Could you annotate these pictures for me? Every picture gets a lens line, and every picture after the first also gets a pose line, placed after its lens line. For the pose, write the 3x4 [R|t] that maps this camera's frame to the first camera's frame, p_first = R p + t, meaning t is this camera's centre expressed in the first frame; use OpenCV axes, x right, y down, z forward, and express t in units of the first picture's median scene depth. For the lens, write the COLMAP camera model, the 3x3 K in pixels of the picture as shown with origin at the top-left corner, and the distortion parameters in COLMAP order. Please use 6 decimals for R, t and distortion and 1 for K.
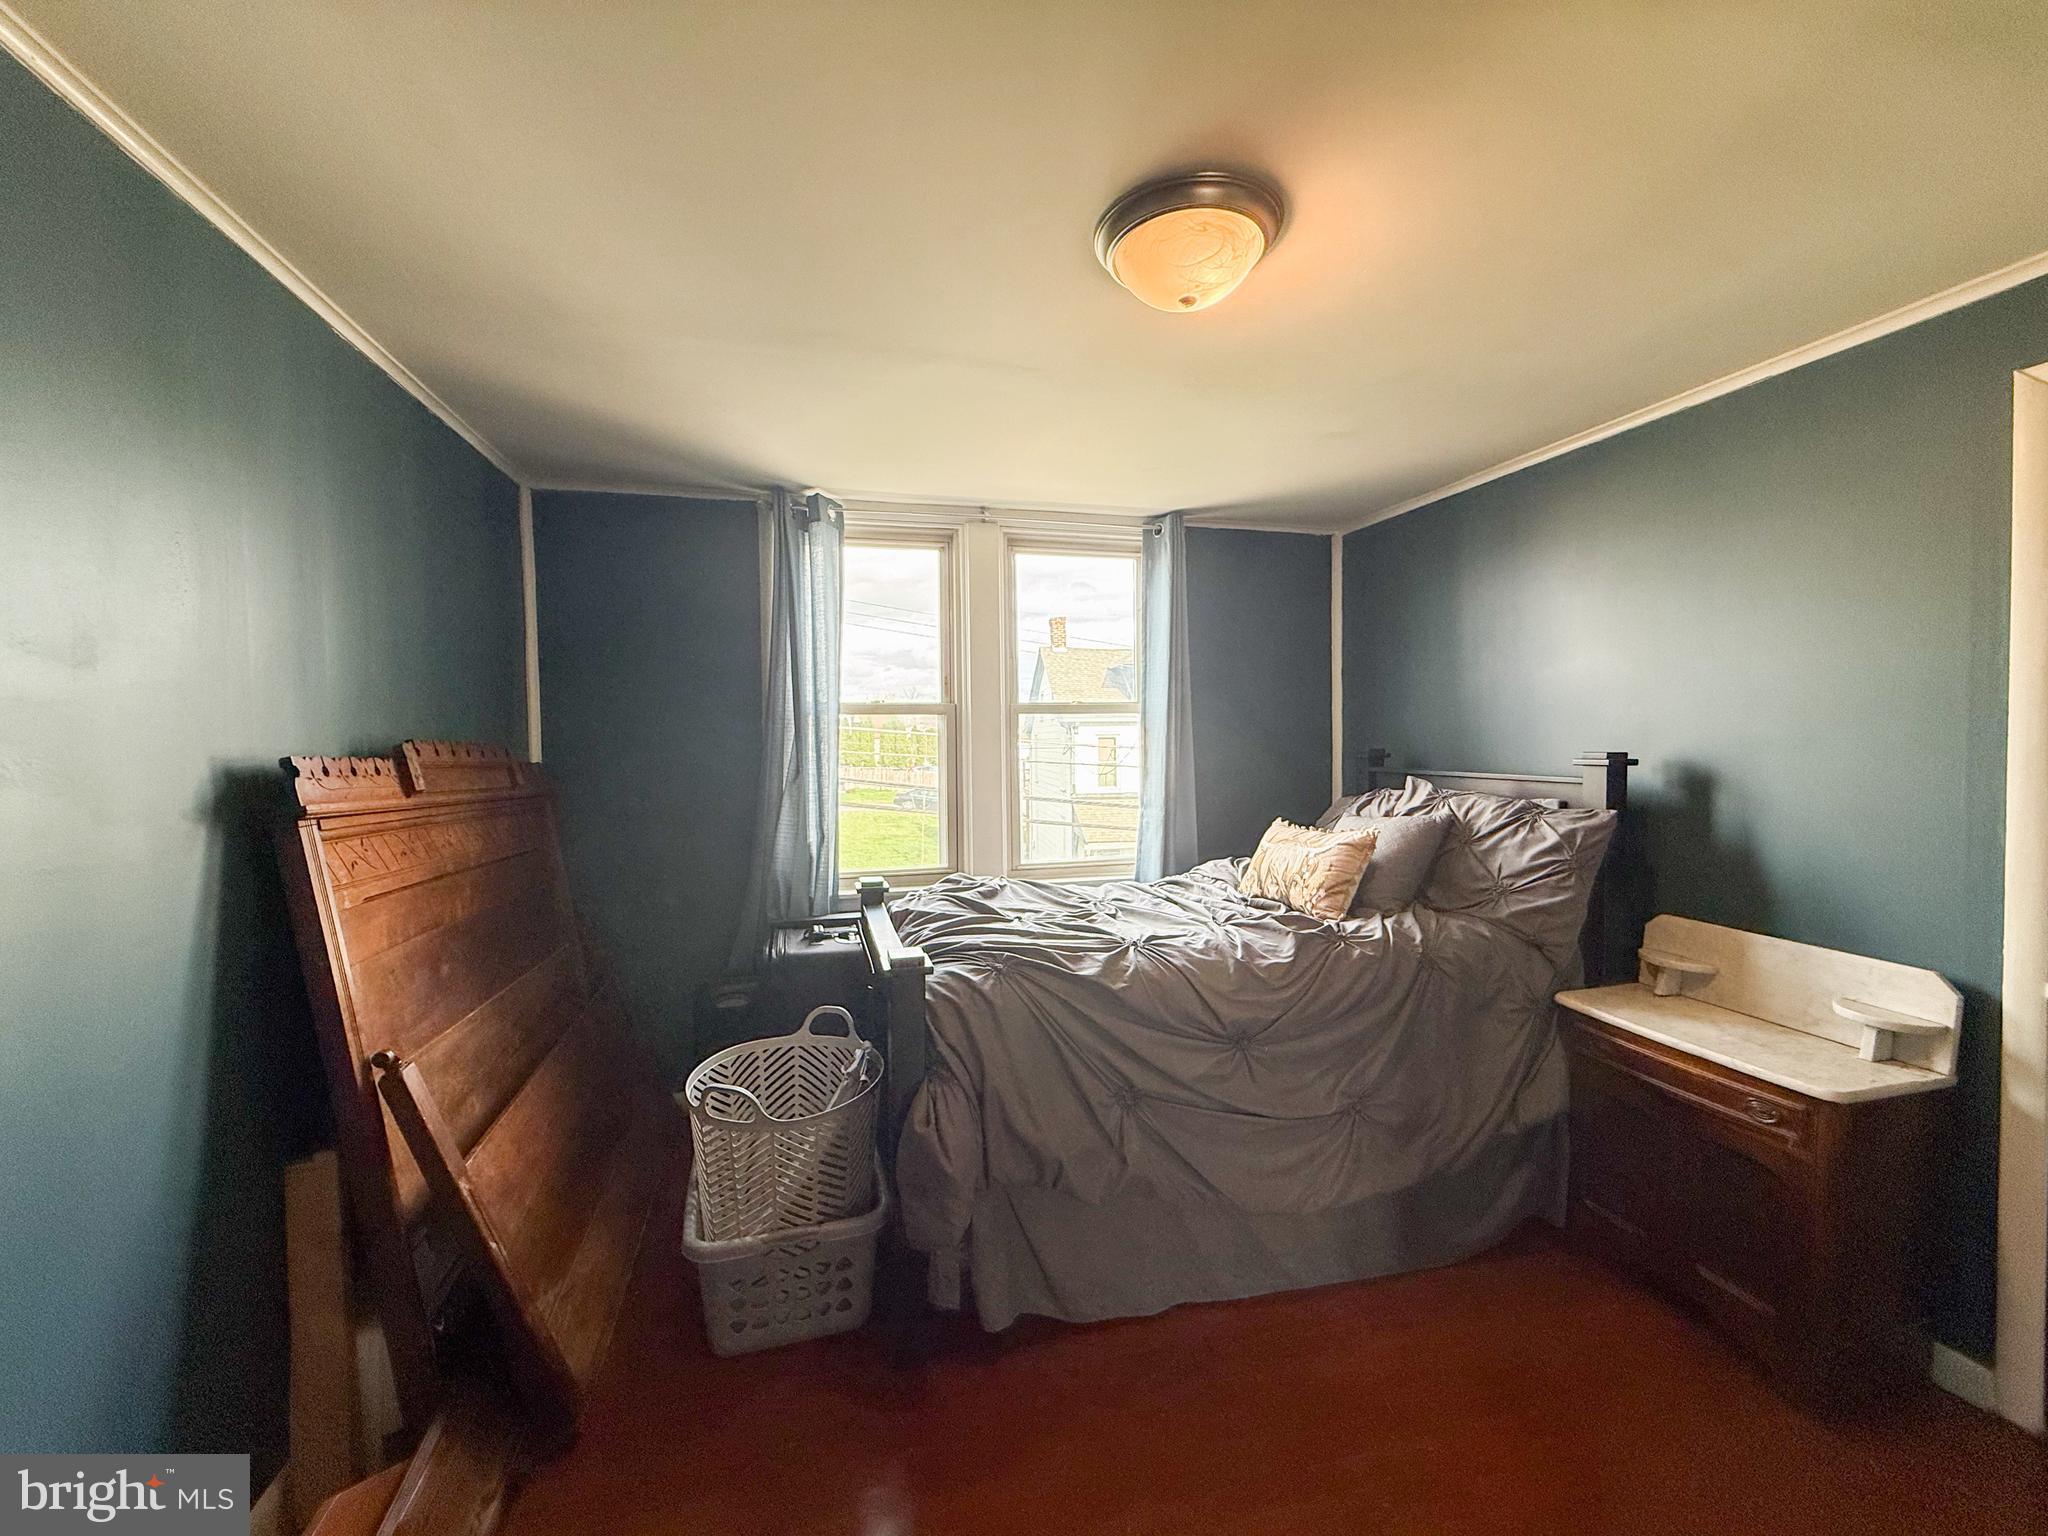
lens RADIAL K [[809.1, 0, 1020.8], [0, 809.1, 771.3], [0, 0, 1]] dist [-0.004006, 0.000522]
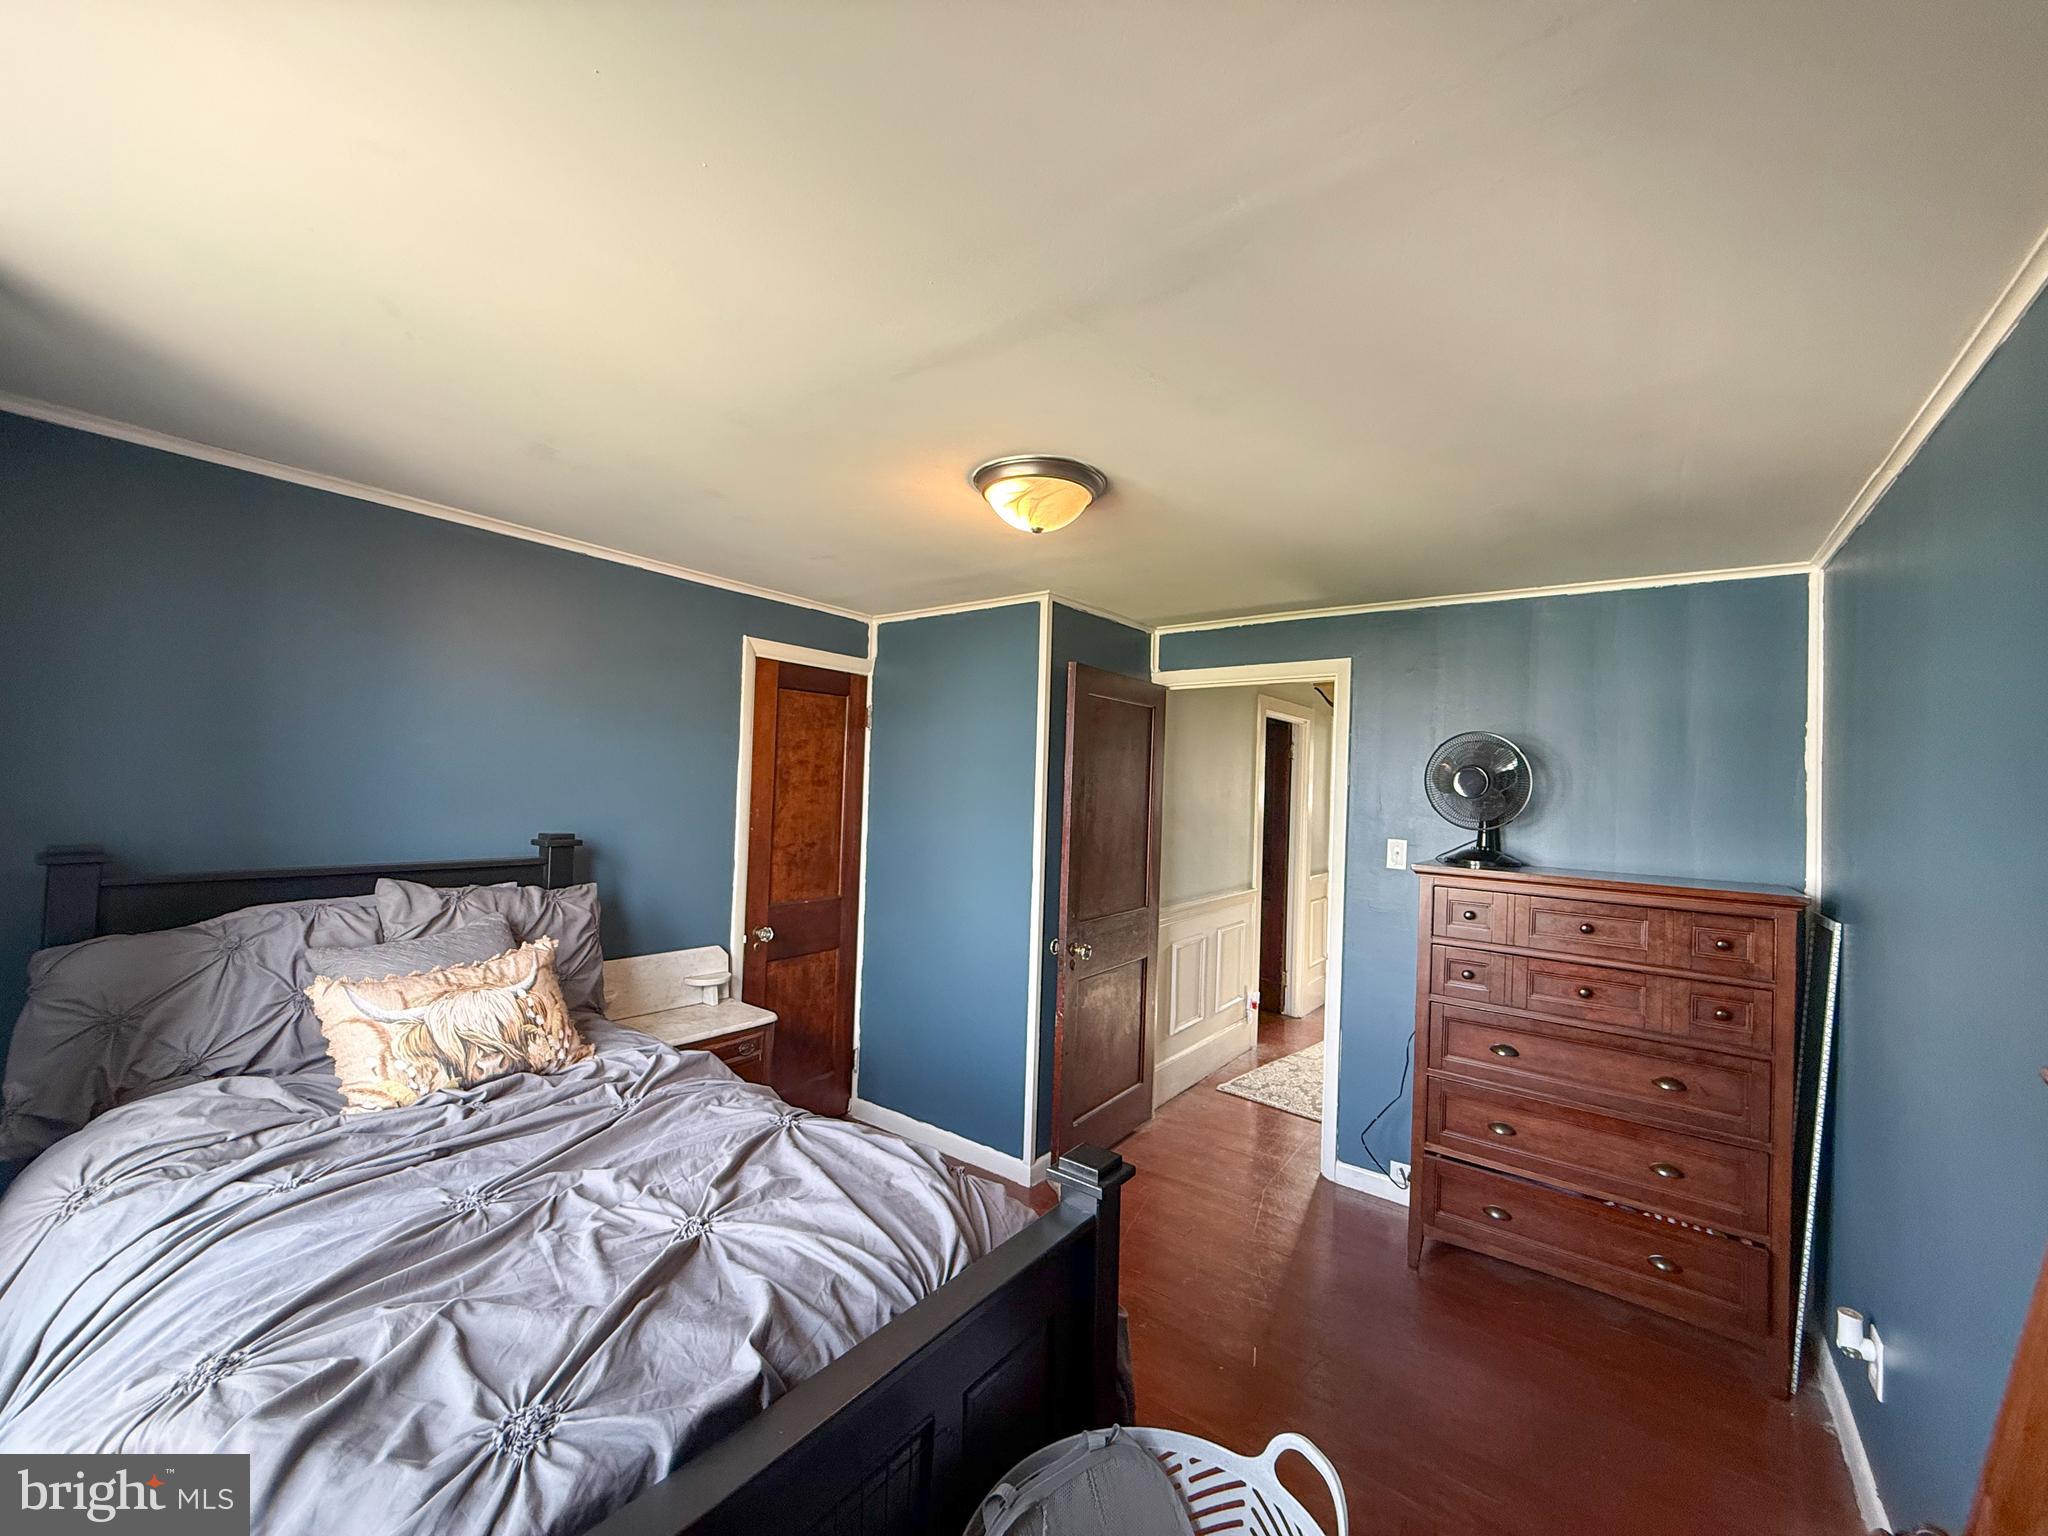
lens RADIAL K [[809.1, 0, 1024.0], [0, 809.1, 768.9], [0, 0, 1]] dist [-0.004006, 0.000522]
pose [[-0.622767, -0.000070, 0.782407, -0.539204], [-0.005470, 0.999976, -0.004264, -0.109664], [-0.782388, -0.006936, -0.622753, 1.157974]]
